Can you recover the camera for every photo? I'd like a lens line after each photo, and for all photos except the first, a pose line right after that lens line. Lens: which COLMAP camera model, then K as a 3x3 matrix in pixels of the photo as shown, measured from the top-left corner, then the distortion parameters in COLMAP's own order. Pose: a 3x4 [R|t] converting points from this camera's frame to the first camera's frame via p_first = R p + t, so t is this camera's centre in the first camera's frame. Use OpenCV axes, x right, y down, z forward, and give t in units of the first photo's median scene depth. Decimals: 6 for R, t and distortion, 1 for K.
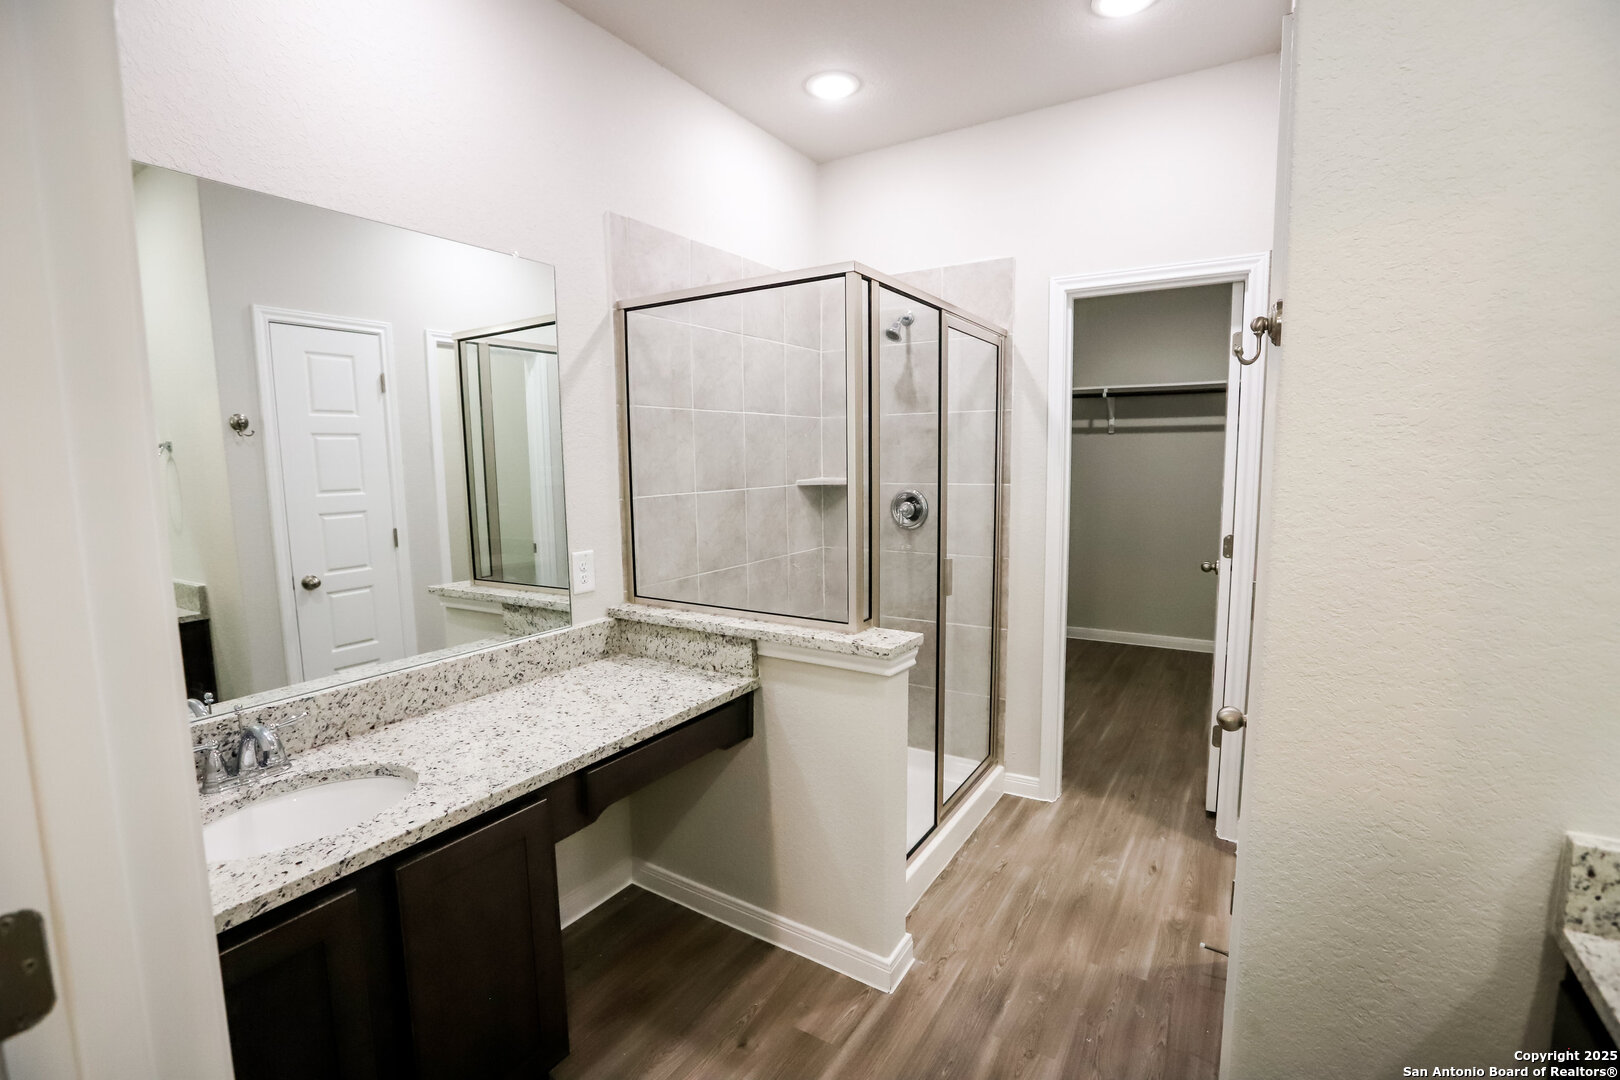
lens RADIAL K [[741.3, 0, 813.2], [0, 741.3, 541.8], [0, 0, 1]] dist [-0.060945, 0.023667]
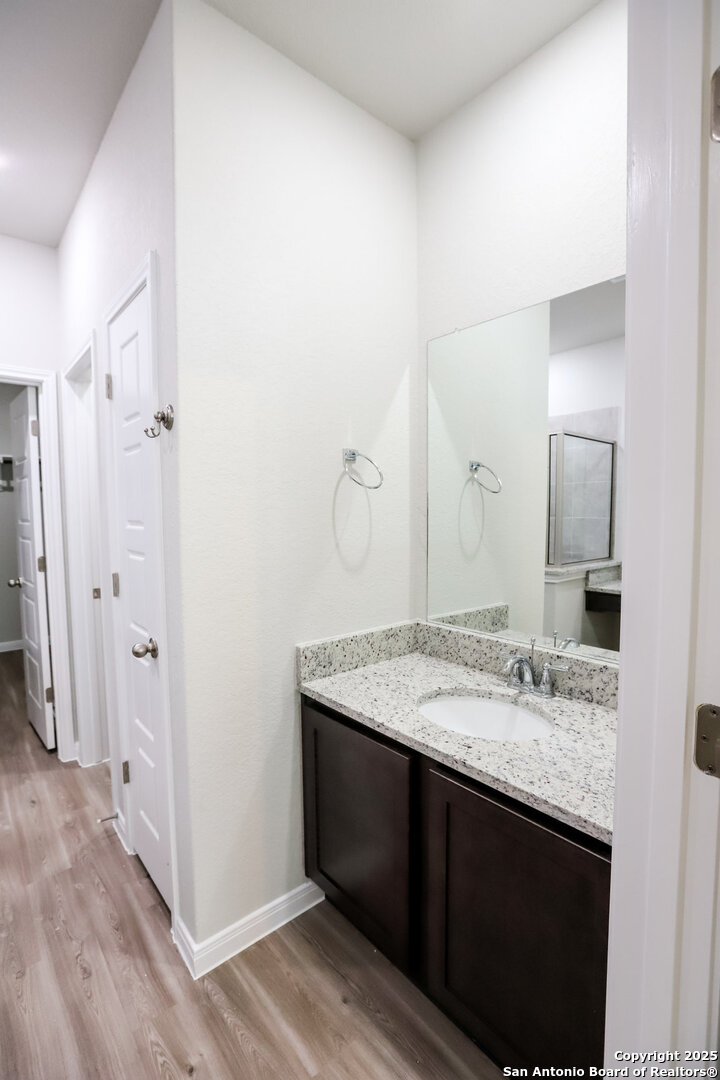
lens RADIAL K [[492.3, 0, 360.8], [0, 492.3, 548.8], [0, 0, 1]] dist [-0.015961, 0.000292]
pose [[0.314340, -0.061283, 0.947331, -0.189585], [0.111281, 0.993413, 0.027339, 0.022513], [-0.942766, 0.096826, 0.319089, 0.087221]]
